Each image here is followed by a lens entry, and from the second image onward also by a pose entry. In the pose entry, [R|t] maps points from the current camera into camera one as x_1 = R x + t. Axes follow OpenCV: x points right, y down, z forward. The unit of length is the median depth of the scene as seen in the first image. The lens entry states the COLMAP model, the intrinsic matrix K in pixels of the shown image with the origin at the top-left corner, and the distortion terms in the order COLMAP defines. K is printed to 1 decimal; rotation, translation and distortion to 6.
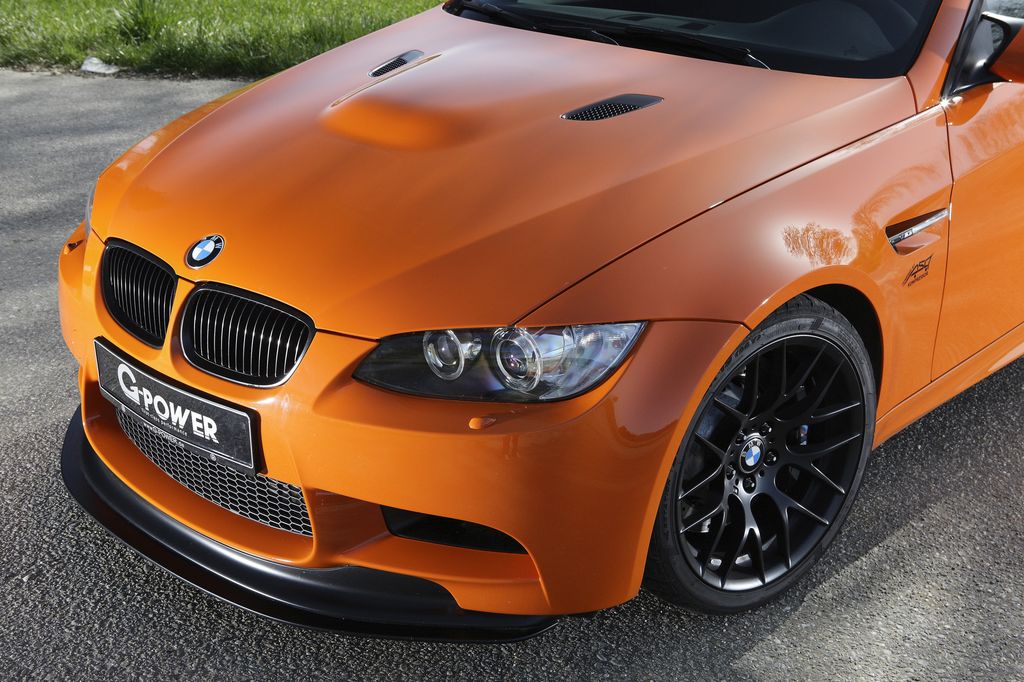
lens RADIAL K [[1368.4, 0, 512.0], [0, 1368.4, 341.0], [0, 0, 1]] dist [0.019647, -0.016077]
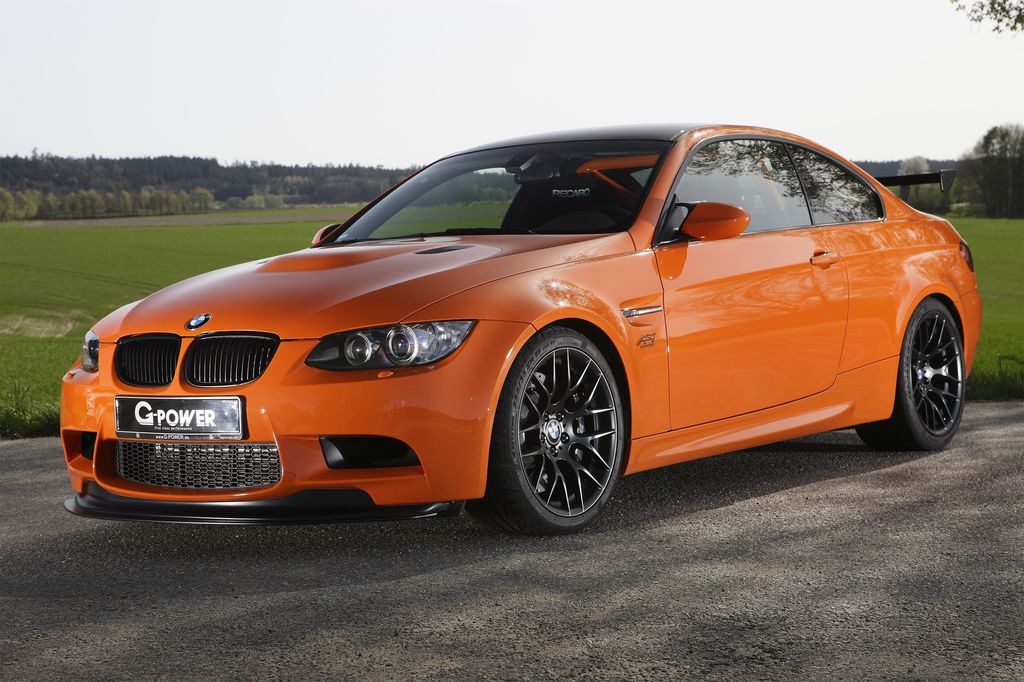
lens RADIAL K [[1907.0, 0, 512.0], [0, 1907.0, 341.0], [0, 0, 1]] dist [0.243353, -0.086051]
pose [[0.990169, -0.048125, 0.131334, -0.157103], [0.091270, 0.933806, -0.345943, 0.766488], [-0.105992, 0.354529, 0.929018, -1.116967]]
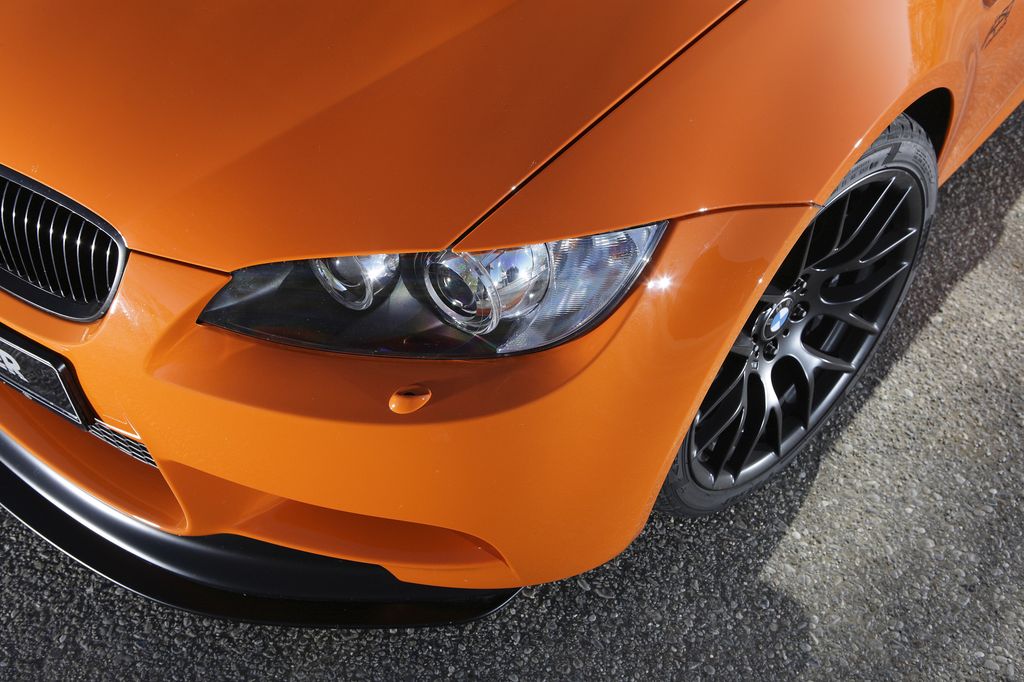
lens RADIAL K [[1060.1, 0, 512.0], [0, 1060.1, 341.0], [0, 0, 1]] dist [-0.017679, 0.014229]
pose [[0.996974, -0.058125, 0.051624, -0.000006], [0.033563, 0.920804, 0.388579, -0.138496], [-0.070122, -0.385671, 0.919968, 0.488814]]
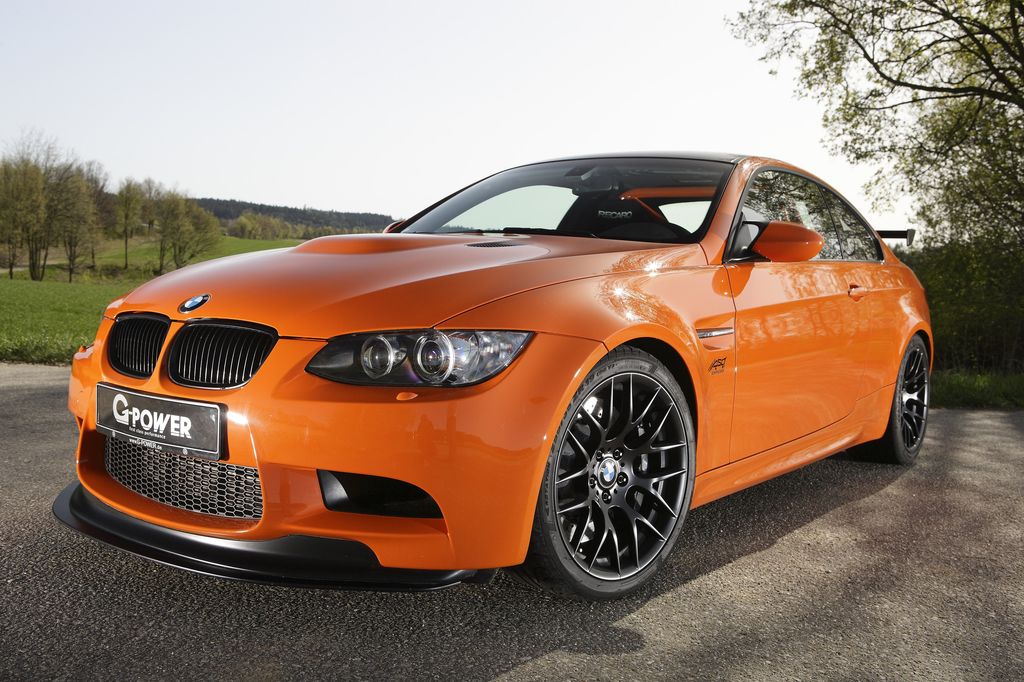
lens RADIAL K [[962.5, 0, 512.0], [0, 962.5, 341.0], [0, 0, 1]] dist [-0.061654, 0.090966]
pose [[0.992849, 0.034354, 0.114327, -0.025555], [0.004576, 0.946041, -0.324014, 0.268056], [-0.119289, 0.322221, 0.939119, 0.113566]]
